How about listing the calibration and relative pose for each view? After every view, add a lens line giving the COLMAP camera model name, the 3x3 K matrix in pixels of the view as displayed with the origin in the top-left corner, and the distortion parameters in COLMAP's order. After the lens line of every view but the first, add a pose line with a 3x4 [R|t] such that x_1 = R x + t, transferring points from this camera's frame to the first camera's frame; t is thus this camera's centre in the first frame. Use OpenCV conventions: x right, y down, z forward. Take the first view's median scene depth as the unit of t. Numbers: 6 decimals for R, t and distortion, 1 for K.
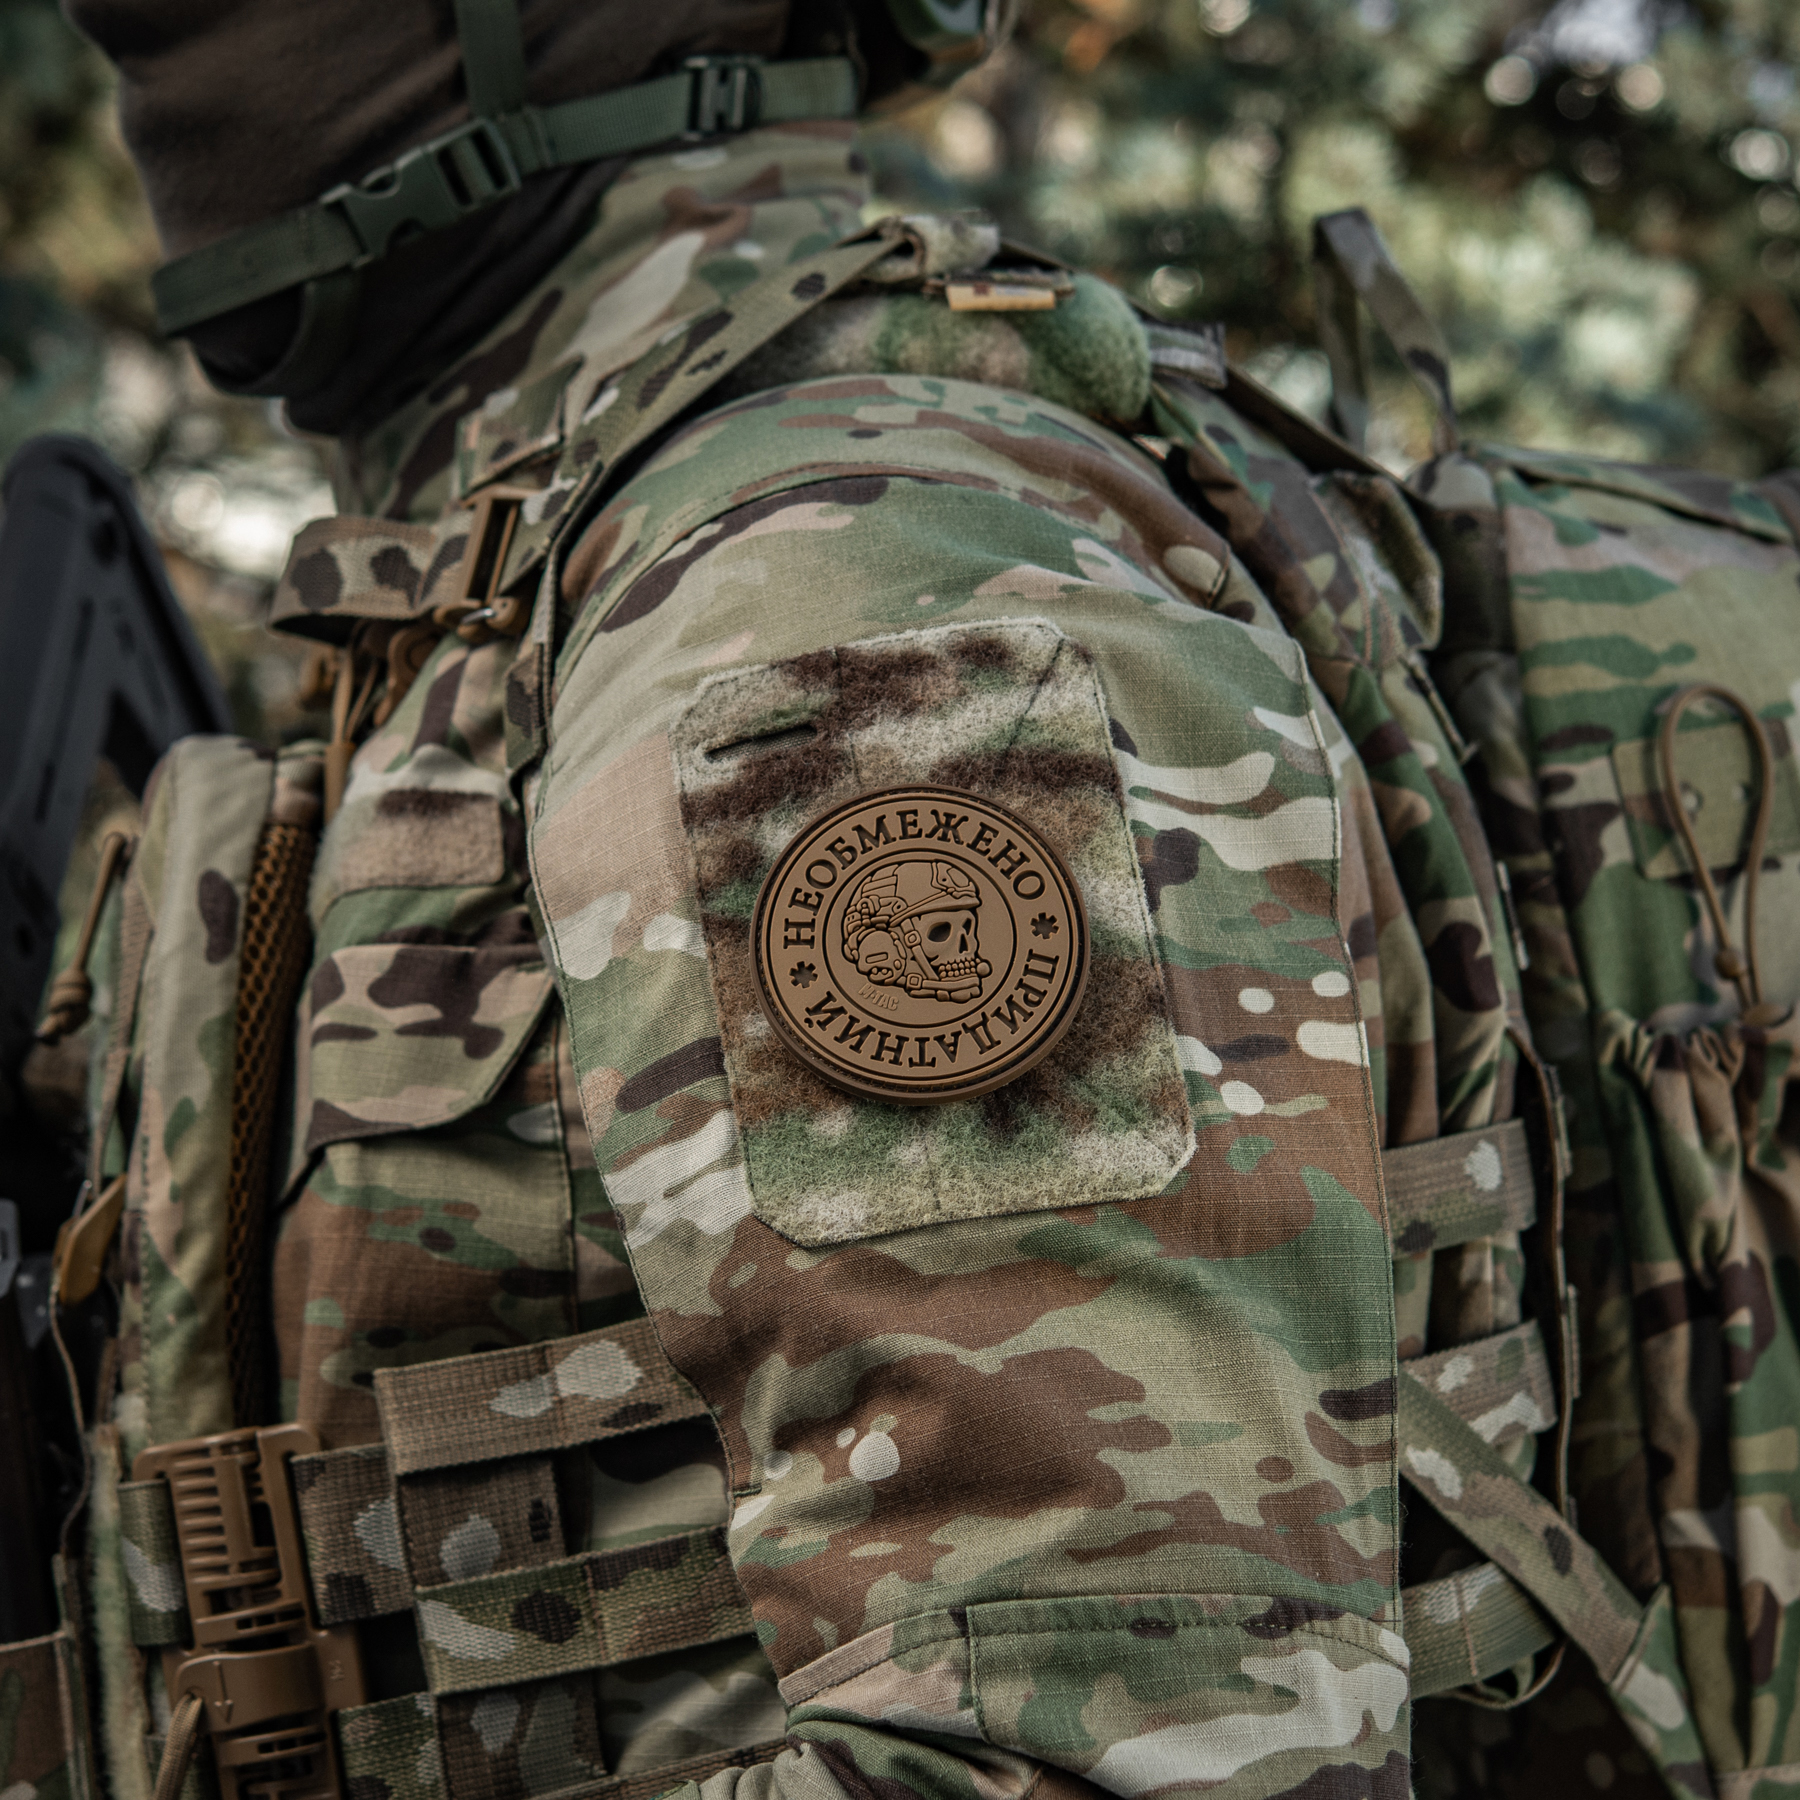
lens RADIAL K [[5221.9, 0, 900.0], [0, 5221.9, 900.0], [0, 0, 1]] dist [-0.090170, -0.034162]
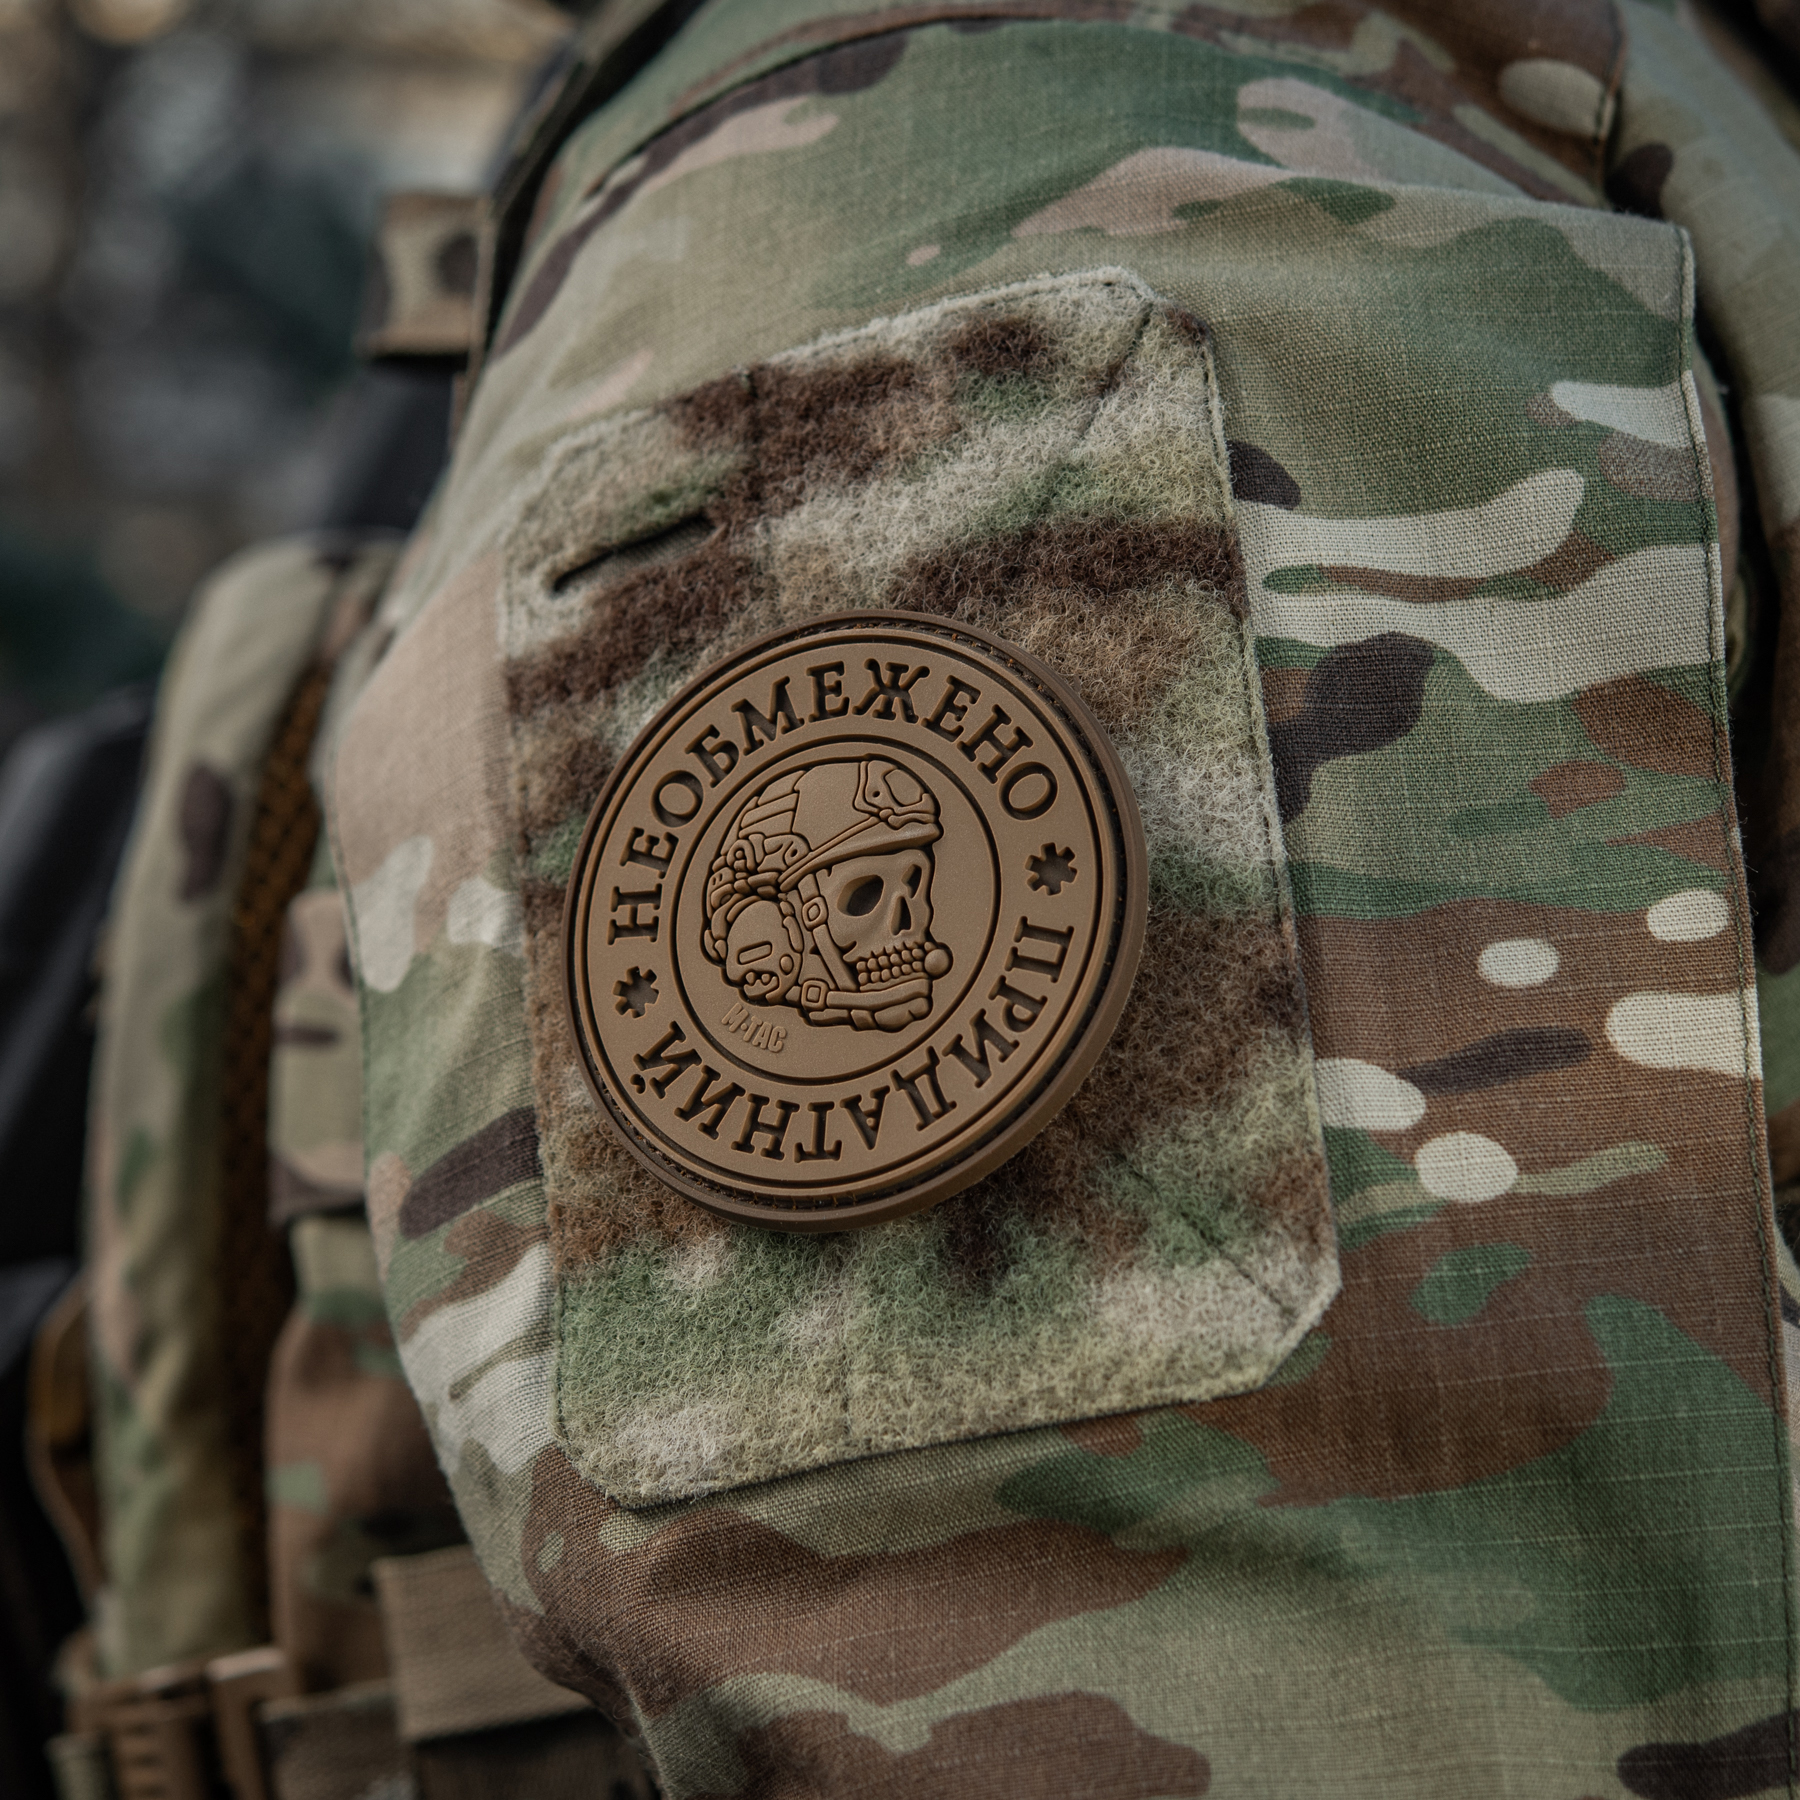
lens RADIAL K [[4888.6, 0, 900.0], [0, 4888.6, 900.0], [0, 0, 1]] dist [-0.015454, -0.222438]
pose [[0.915203, -0.066403, -0.397485, 0.207290], [0.104022, 0.991832, 0.073817, -0.029586], [0.389336, -0.108904, 0.914635, 0.540848]]
